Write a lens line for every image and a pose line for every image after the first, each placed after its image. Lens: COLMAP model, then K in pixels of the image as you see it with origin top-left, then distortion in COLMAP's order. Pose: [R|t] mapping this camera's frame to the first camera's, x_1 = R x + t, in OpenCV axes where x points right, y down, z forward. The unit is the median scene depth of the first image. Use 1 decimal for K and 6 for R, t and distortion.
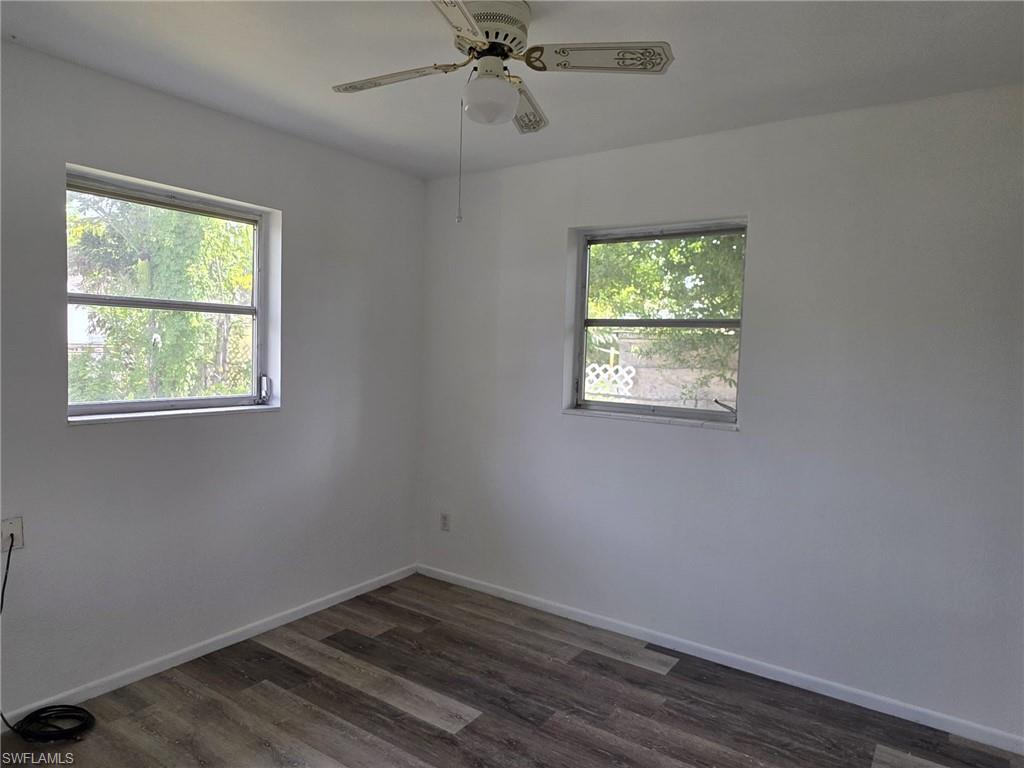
lens RADIAL K [[651.1, 0, 507.5], [0, 651.1, 386.5], [0, 0, 1]] dist [0.011495, -0.005429]
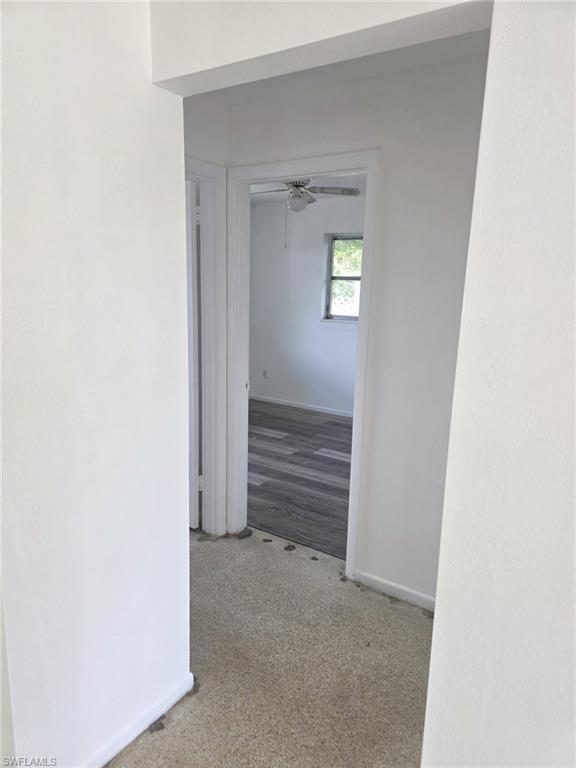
lens RADIAL K [[488.3, 0, 286.8], [0, 488.3, 389.1], [0, 0, 1]] dist [0.011495, -0.005429]
pose [[0.999809, -0.008357, 0.017664, -0.063165], [0.005483, 0.987595, 0.156929, 0.009759], [-0.018757, -0.156802, 0.987452, -0.677201]]
